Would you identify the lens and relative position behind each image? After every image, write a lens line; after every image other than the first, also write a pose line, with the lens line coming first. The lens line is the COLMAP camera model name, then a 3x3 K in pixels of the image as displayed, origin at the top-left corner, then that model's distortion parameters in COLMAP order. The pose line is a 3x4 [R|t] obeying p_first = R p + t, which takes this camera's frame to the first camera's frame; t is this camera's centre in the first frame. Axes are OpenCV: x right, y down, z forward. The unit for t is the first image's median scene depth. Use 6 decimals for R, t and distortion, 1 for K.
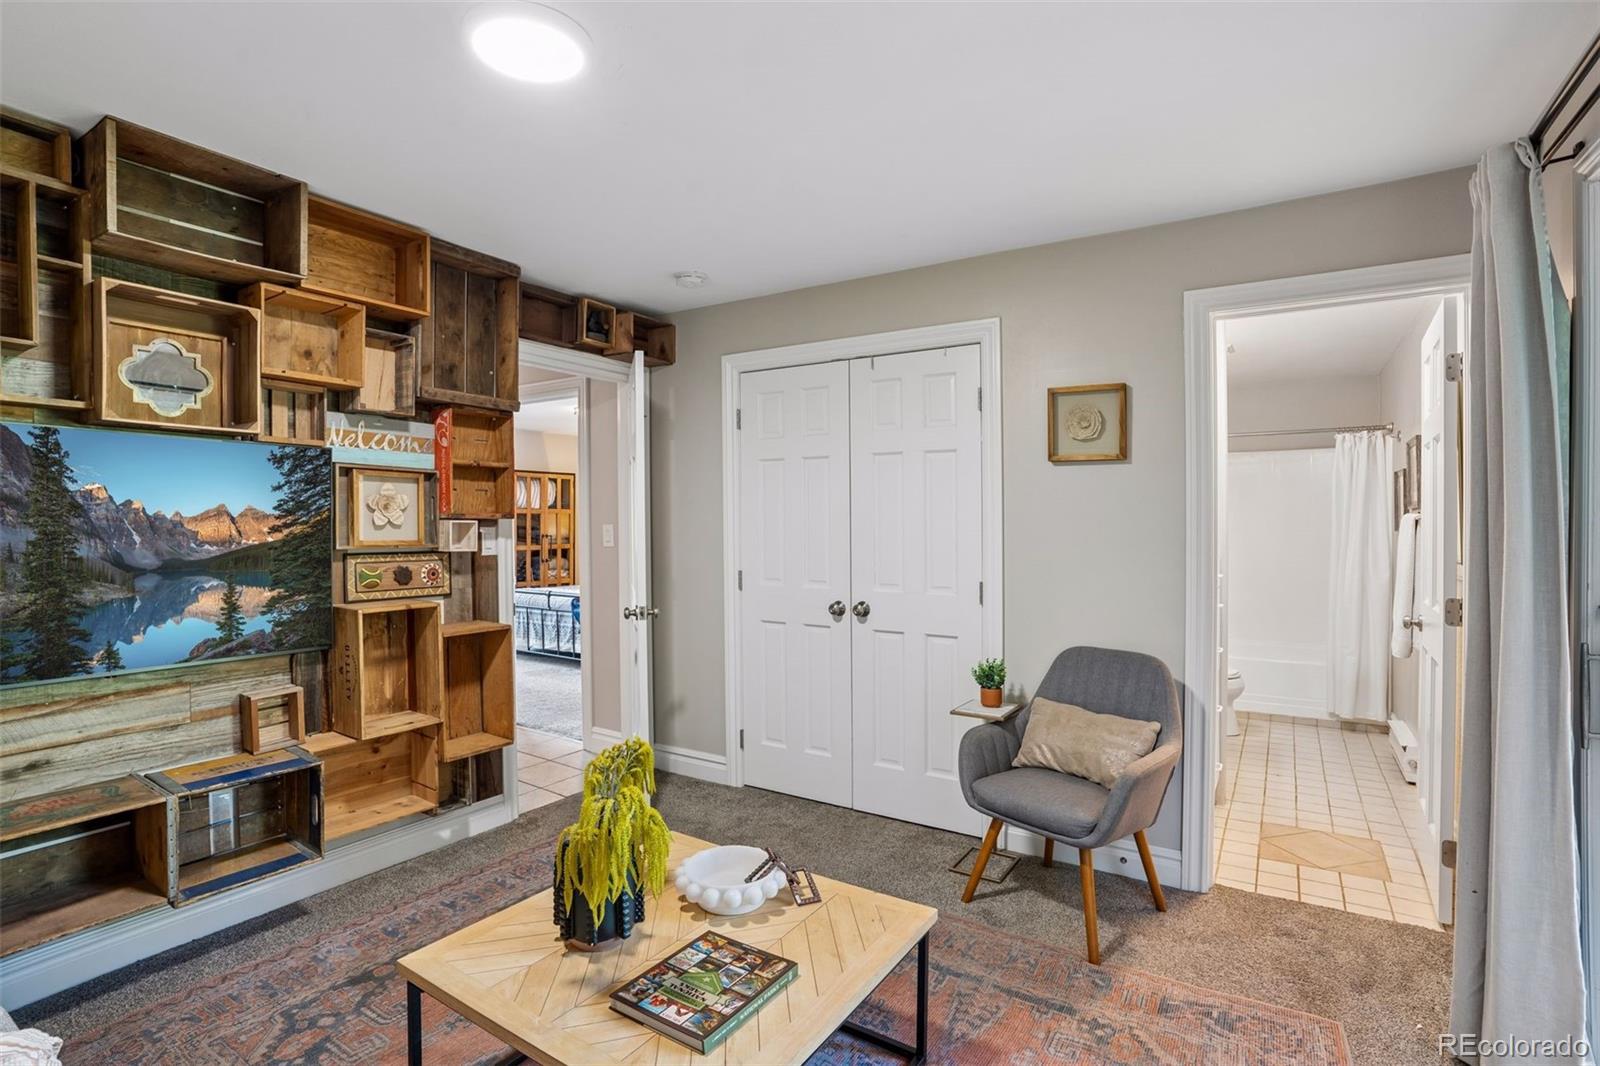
lens RADIAL K [[774.2, 0, 785.4], [0, 774.2, 536.5], [0, 0, 1]] dist [-0.051979, 0.016745]
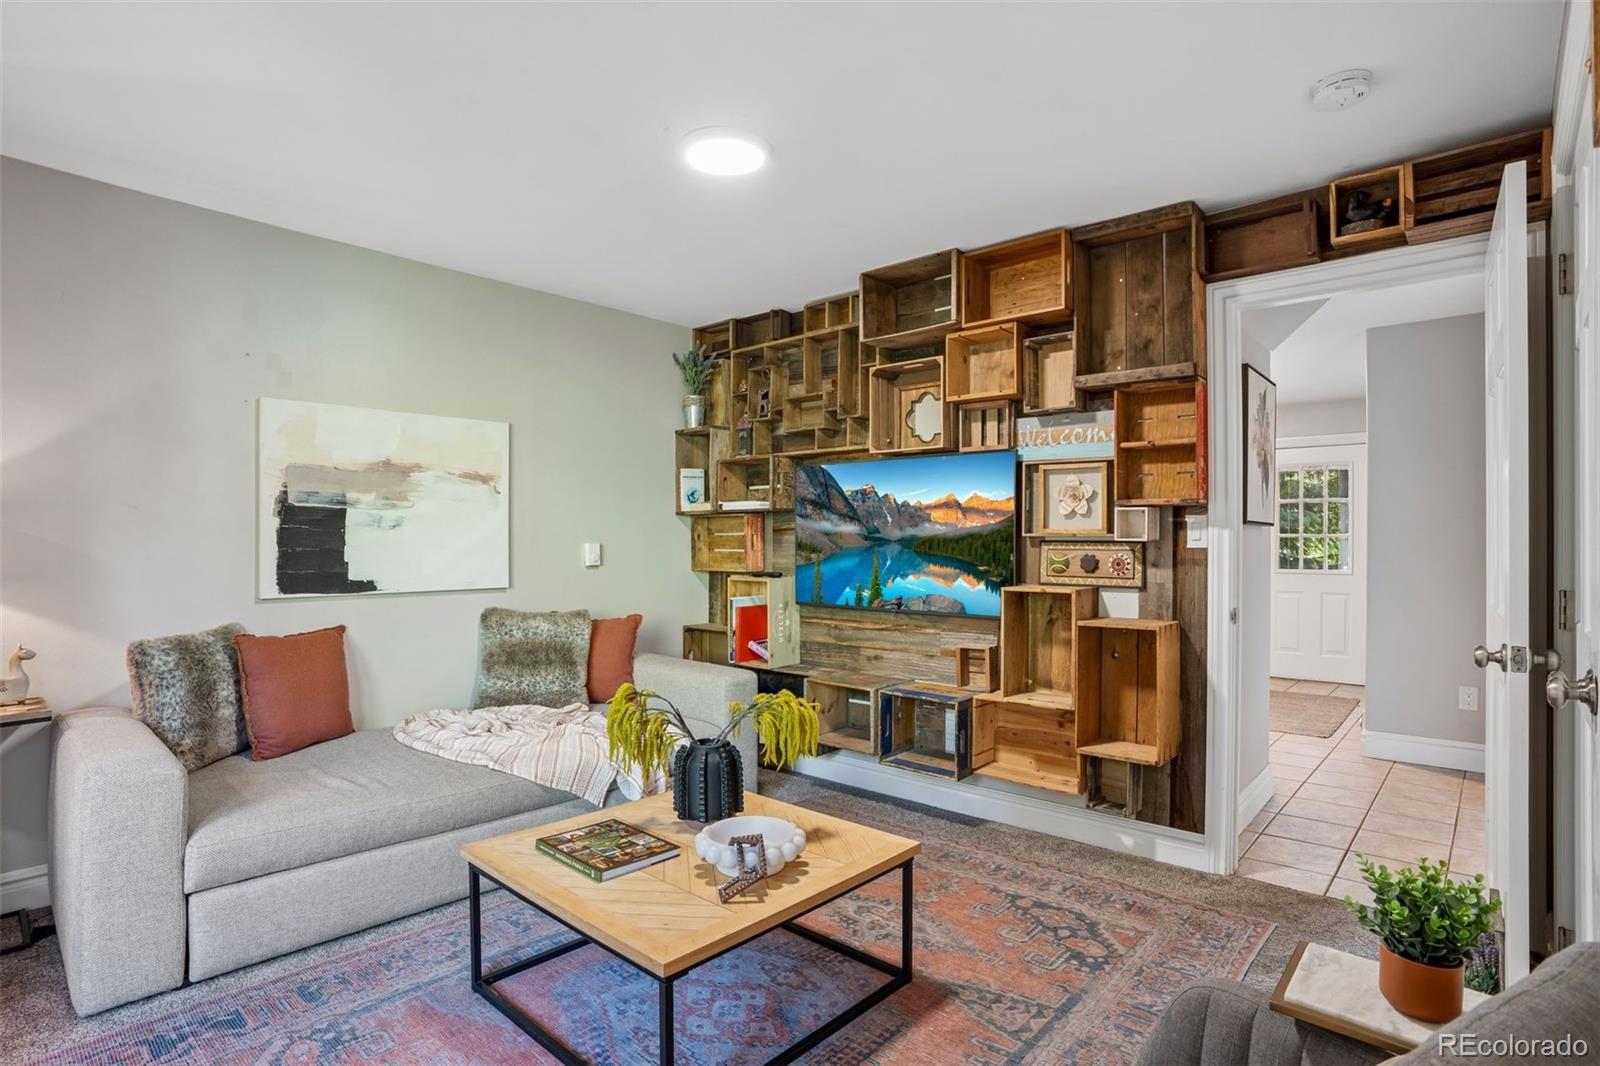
lens RADIAL K [[804.3, 0, 800.3], [0, 804.3, 544.0], [0, 0, 1]] dist [-0.028431, 0.007971]
pose [[-0.134647, 0.002792, -0.990890, 0.593010], [-0.019441, 0.999796, 0.005459, 0.025560], [0.990703, 0.019998, -0.134565, 0.734270]]
